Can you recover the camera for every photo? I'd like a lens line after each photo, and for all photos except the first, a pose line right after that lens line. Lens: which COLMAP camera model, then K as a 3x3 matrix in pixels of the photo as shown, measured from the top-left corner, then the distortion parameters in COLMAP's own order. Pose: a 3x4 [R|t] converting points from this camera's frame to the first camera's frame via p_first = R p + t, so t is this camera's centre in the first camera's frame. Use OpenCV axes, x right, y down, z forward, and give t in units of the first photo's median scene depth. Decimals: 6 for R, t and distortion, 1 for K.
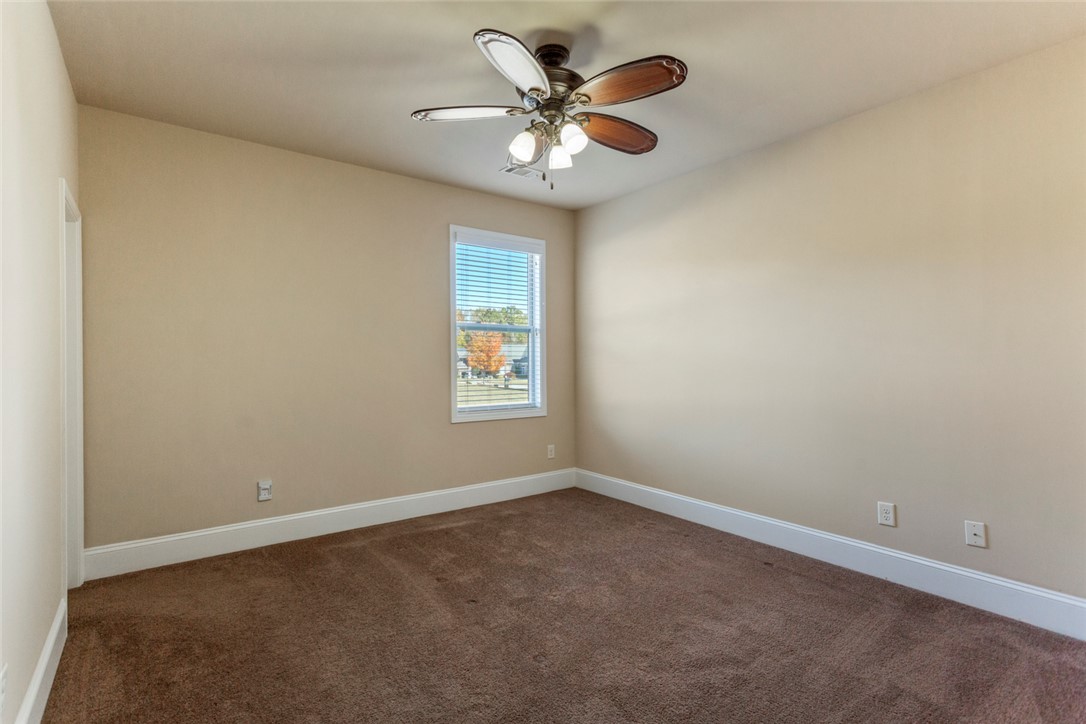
lens RADIAL K [[514.0, 0, 545.5], [0, 514.0, 357.3], [0, 0, 1]] dist [-0.001639, -0.000156]
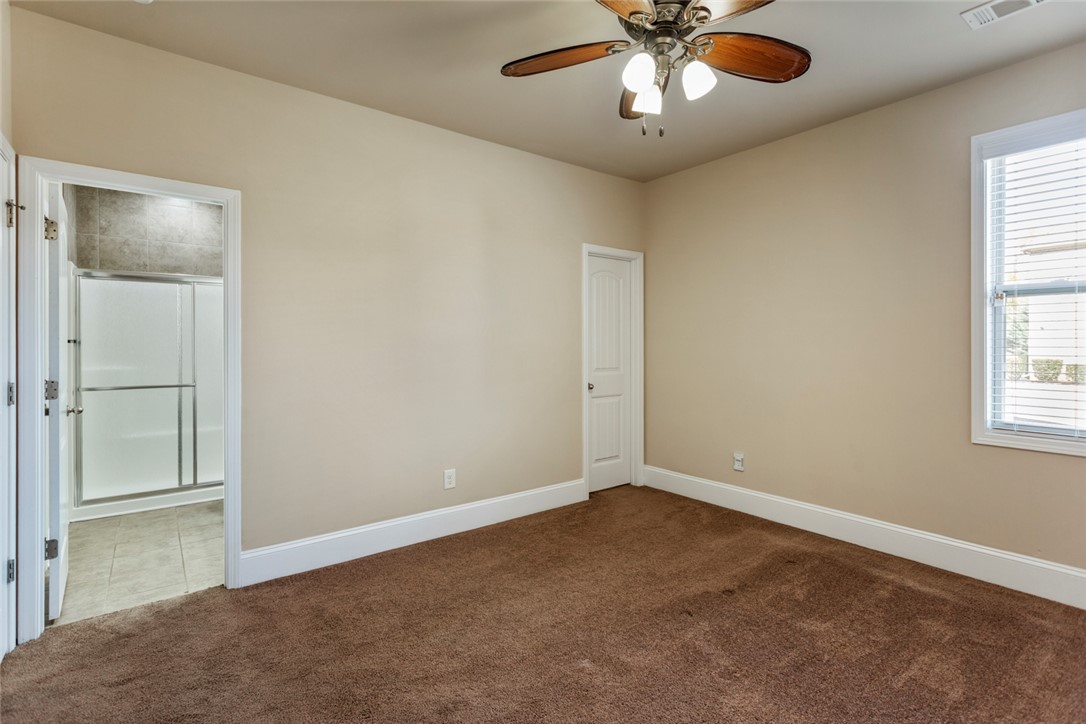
lens RADIAL K [[522.5, 0, 544.1], [0, 522.5, 341.8], [0, 0, 1]] dist [0.000060, 0.000159]
pose [[0.013470, -0.002581, -0.999906, 0.598722], [0.006262, 0.999977, -0.002497, -0.003353], [0.999890, -0.006228, 0.013486, 0.565940]]
